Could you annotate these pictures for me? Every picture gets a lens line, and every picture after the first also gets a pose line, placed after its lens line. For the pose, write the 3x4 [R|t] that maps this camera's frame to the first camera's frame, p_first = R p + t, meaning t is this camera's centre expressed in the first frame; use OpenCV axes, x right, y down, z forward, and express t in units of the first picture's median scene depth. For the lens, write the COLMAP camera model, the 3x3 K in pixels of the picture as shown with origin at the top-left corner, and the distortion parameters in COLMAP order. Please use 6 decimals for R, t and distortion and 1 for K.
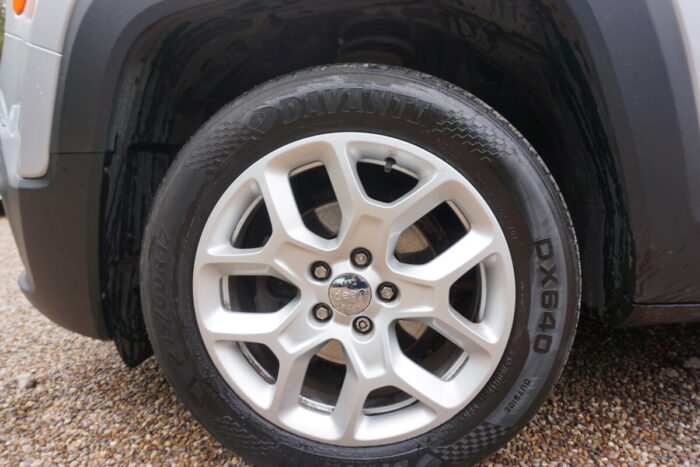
lens RADIAL K [[468.3, 0, 350.9], [0, 468.3, 236.1], [0, 0, 1]] dist [-0.042818, 0.029914]
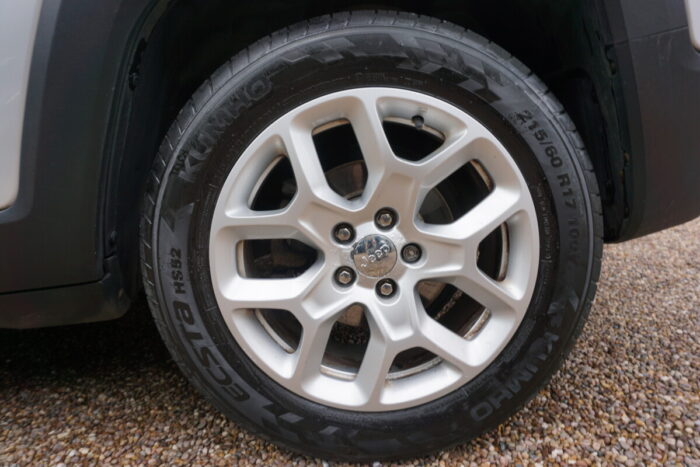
lens RADIAL K [[468.3, 0, 353.7], [0, 468.3, 233.1], [0, 0, 1]] dist [-0.042818, 0.029914]
pose [[0.990377, -0.015224, 0.137558, -0.179737], [0.012460, 0.999703, 0.020932, 0.055273], [-0.137836, -0.019016, 0.990272, 0.037812]]
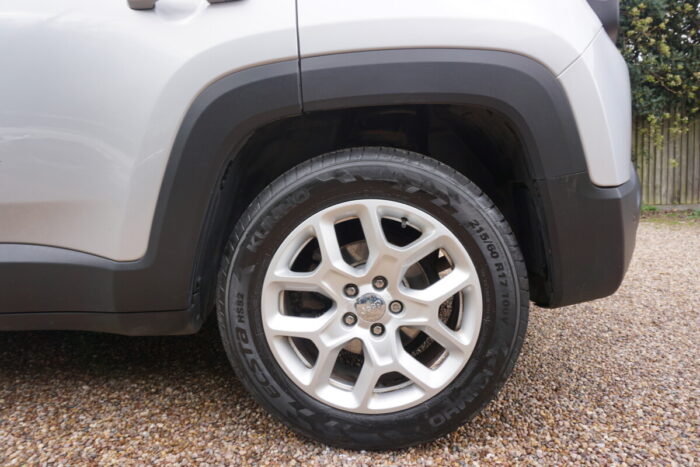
lens RADIAL K [[468.3, 0, 347.9], [0, 468.3, 234.5], [0, 0, 1]] dist [-0.042818, 0.029914]
pose [[0.996545, 0.056591, 0.060798, -0.173390], [-0.055472, 0.998261, -0.019938, -0.068481], [-0.061821, 0.016496, 0.997951, -0.448593]]
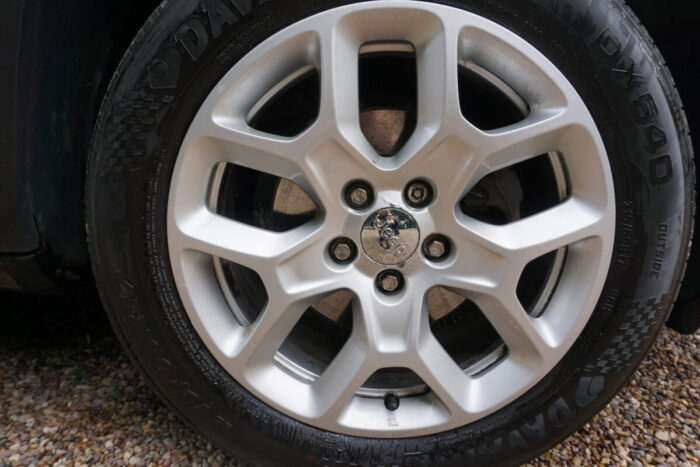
lens RADIAL K [[468.3, 0, 350.5], [0, 468.3, 233.8], [0, 0, 1]] dist [-0.042818, 0.029914]
pose [[0.946964, 0.272215, 0.170757, -0.185476], [-0.285718, 0.956448, 0.059770, 0.093200], [-0.147050, -0.105388, 0.983499, 0.290443]]
